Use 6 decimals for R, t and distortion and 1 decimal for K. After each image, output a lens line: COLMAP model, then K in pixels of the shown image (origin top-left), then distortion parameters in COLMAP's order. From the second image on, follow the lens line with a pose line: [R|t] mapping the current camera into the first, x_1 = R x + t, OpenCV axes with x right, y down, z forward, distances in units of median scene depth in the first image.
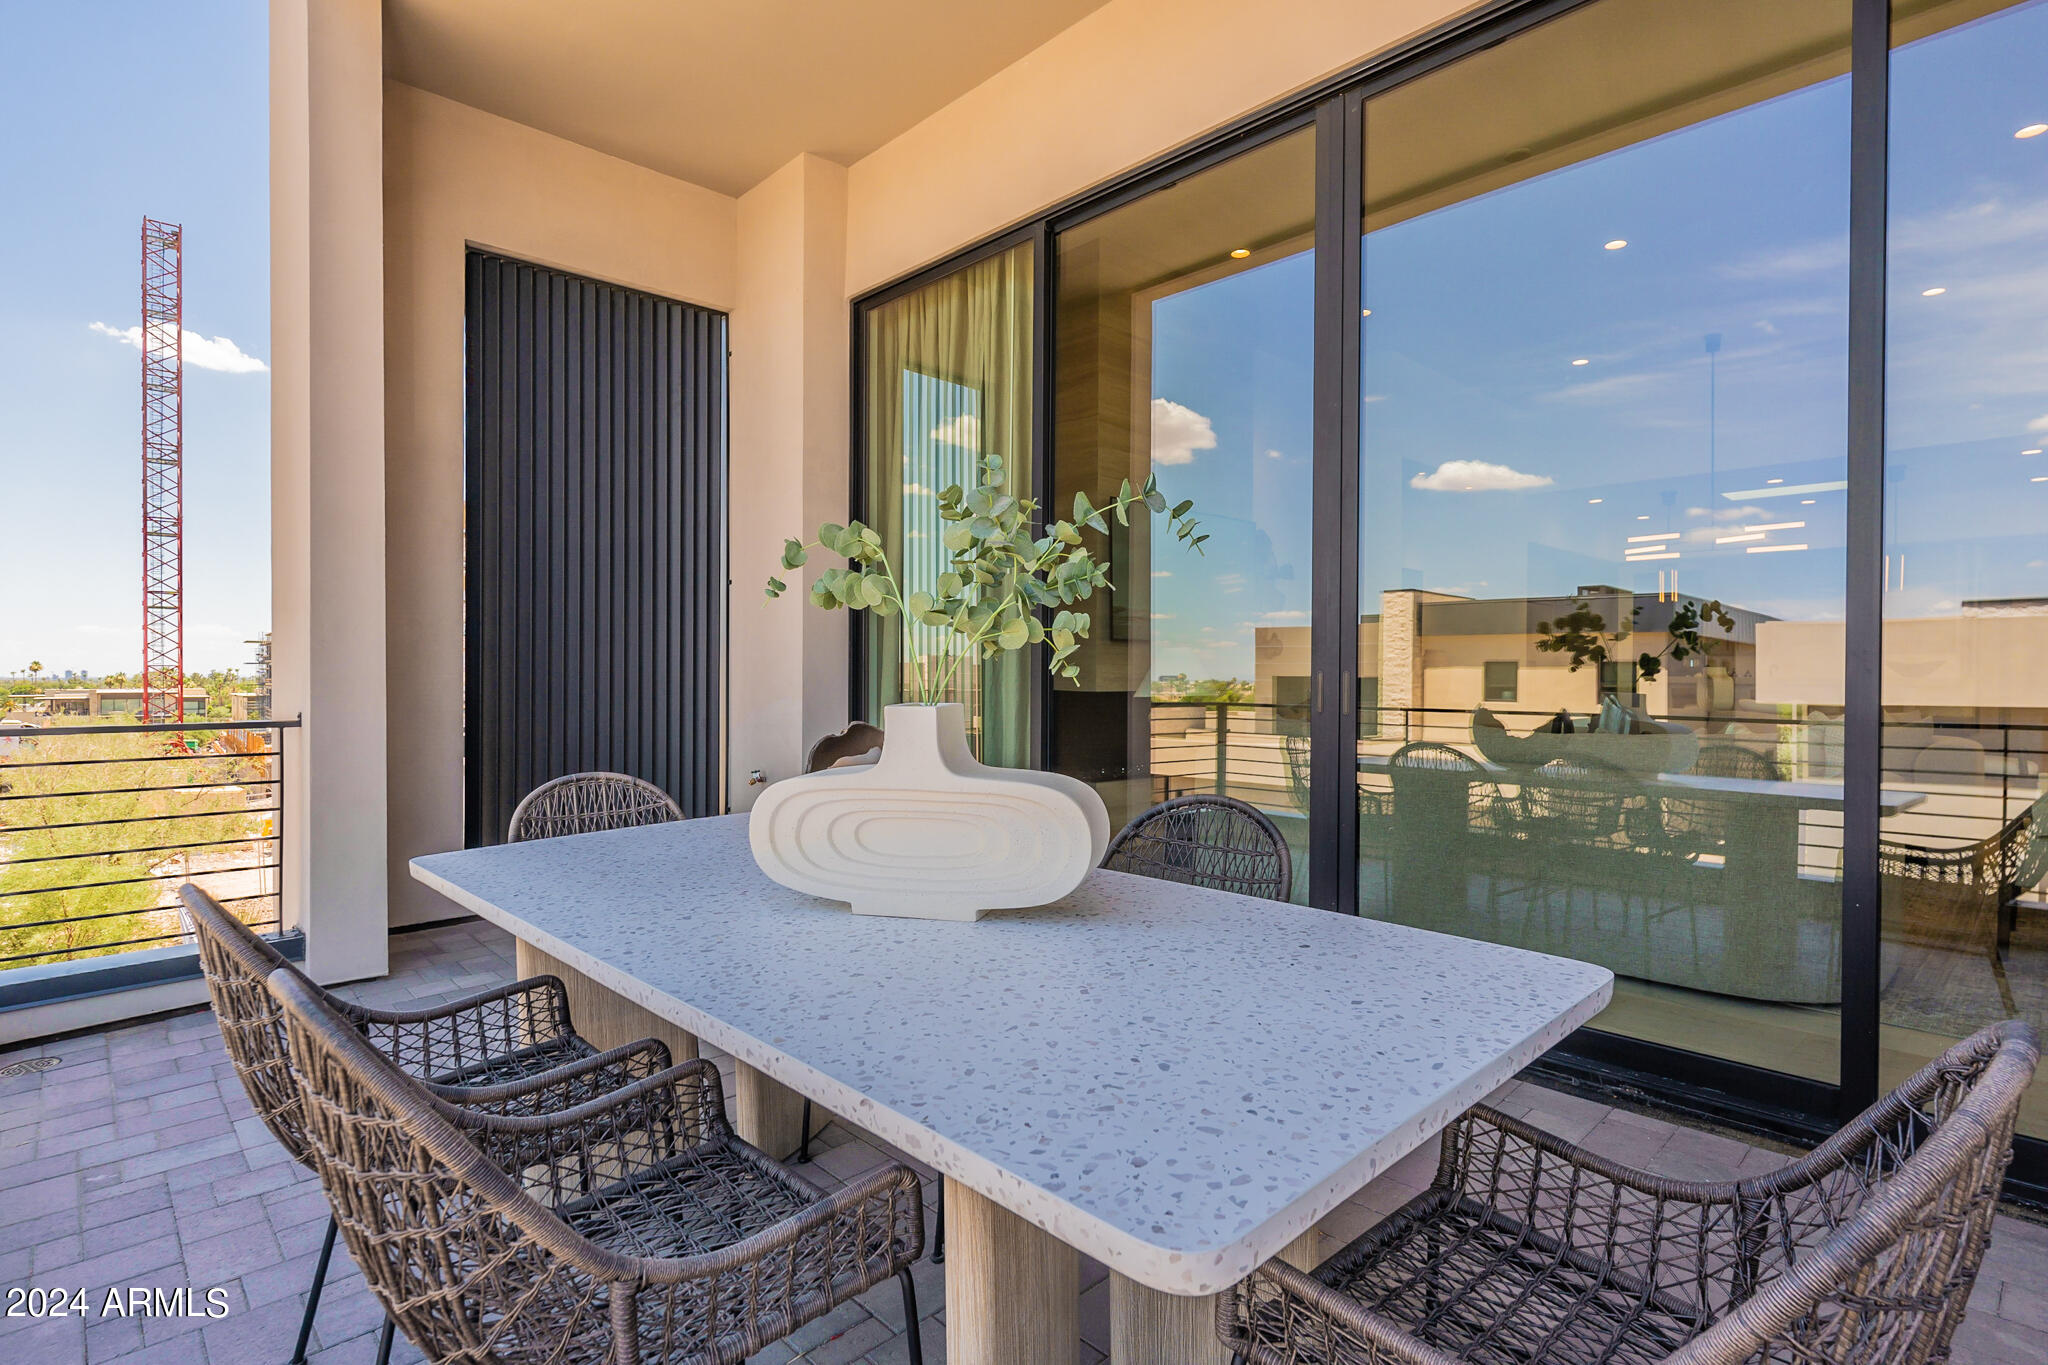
lens RADIAL K [[994.1, 0, 1028.5], [0, 994.1, 670.6], [0, 0, 1]] dist [-0.003958, -0.000807]
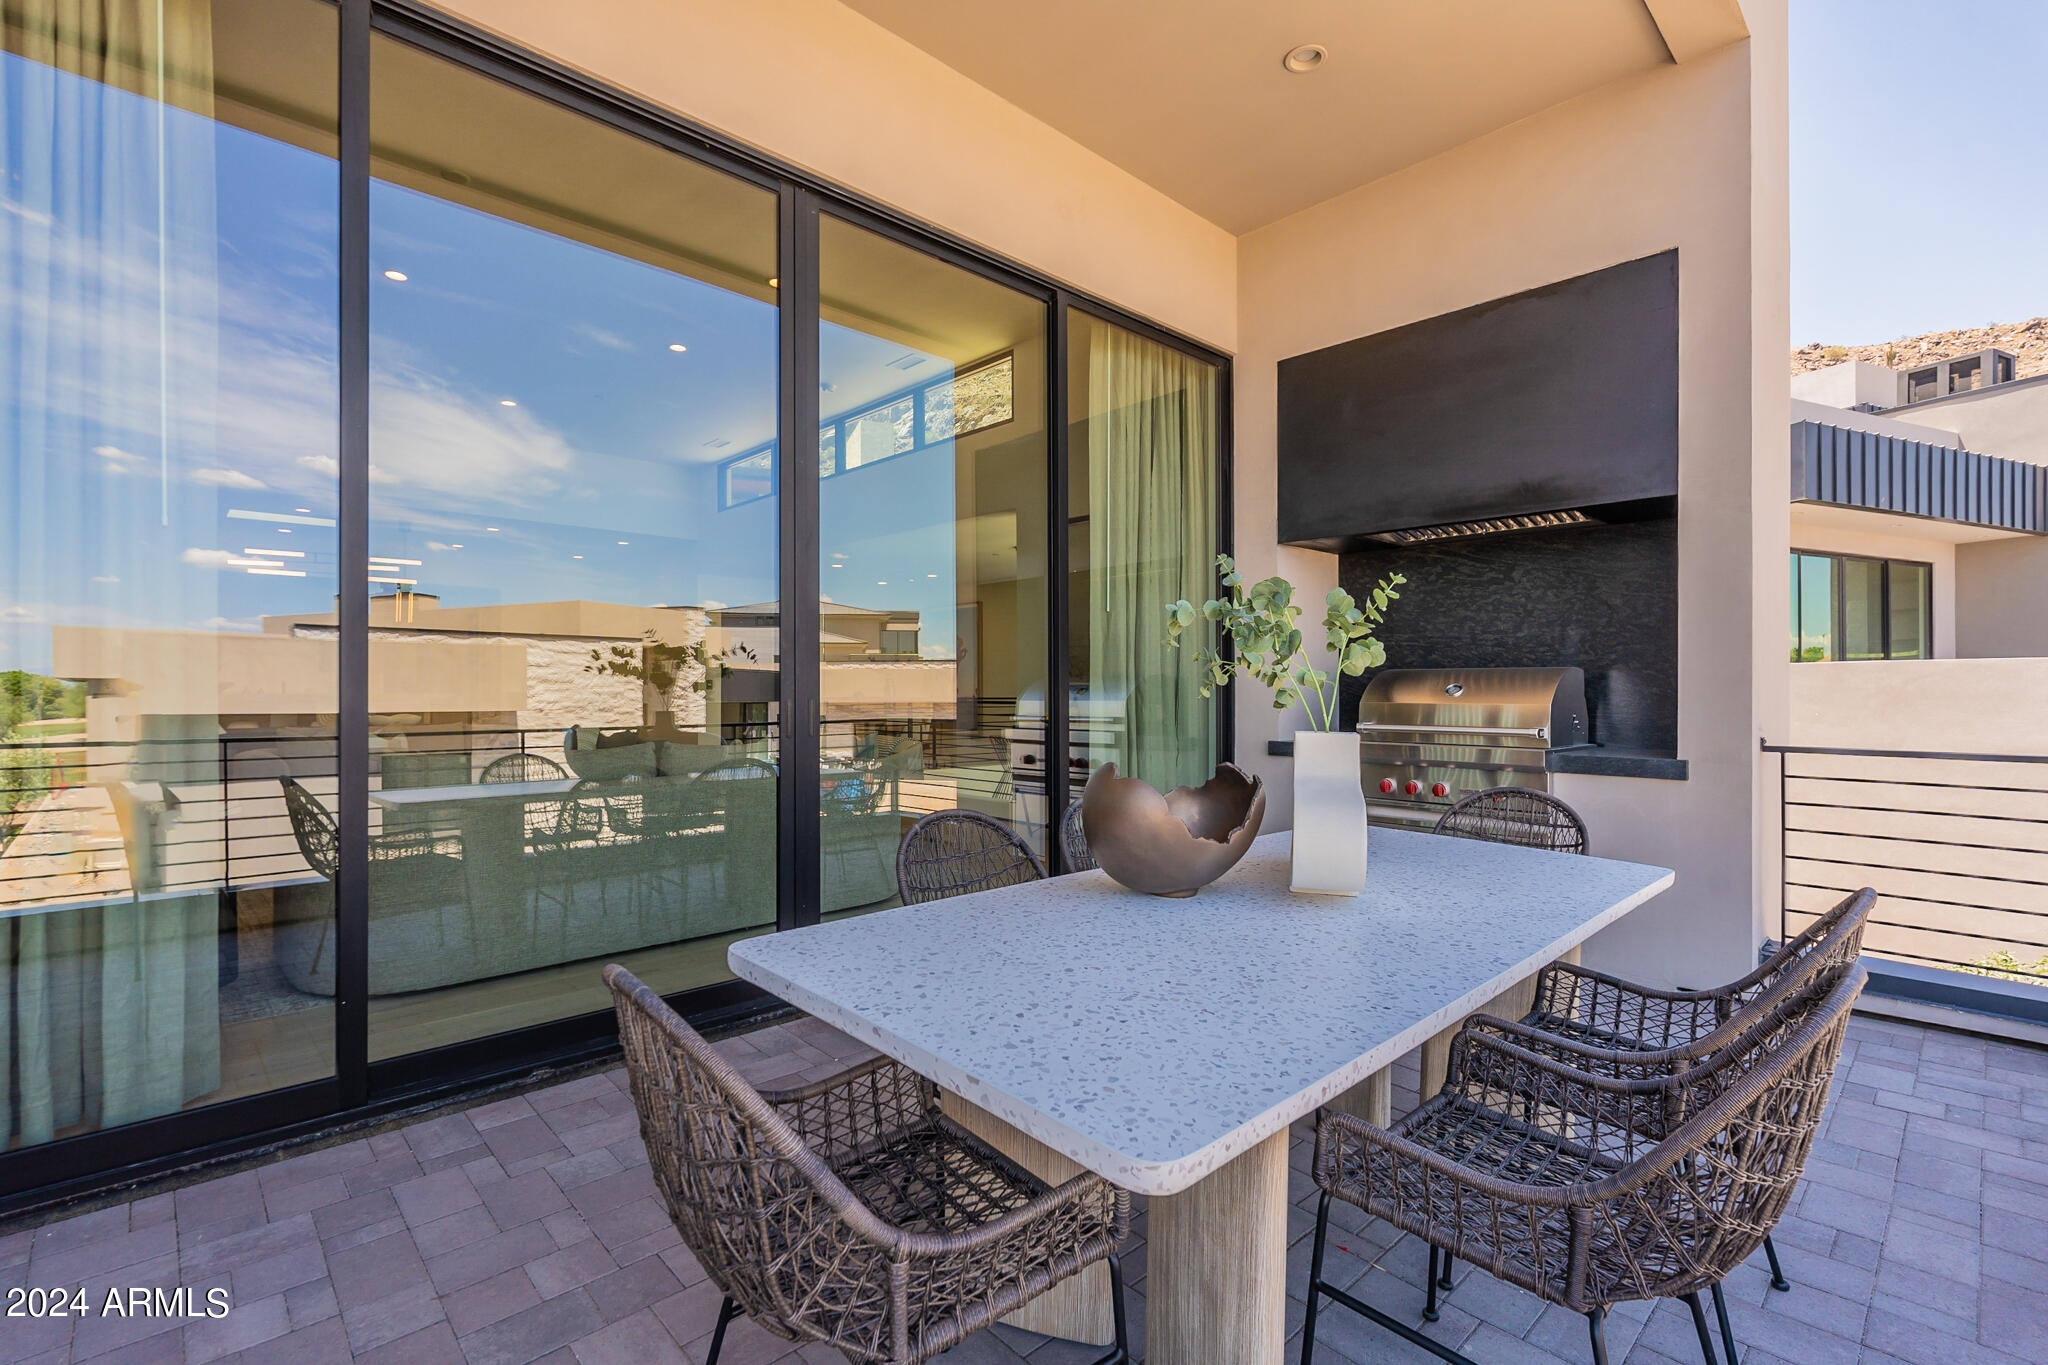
lens RADIAL K [[920.3, 0, 1029.6], [0, 920.3, 689.5], [0, 0, 1]] dist [-0.003575, 0.001819]
pose [[0.010988, -0.005467, 0.999925, -0.551895], [0.003749, 0.999978, 0.005426, -0.005012], [-0.999933, 0.003689, 0.011009, 0.537197]]
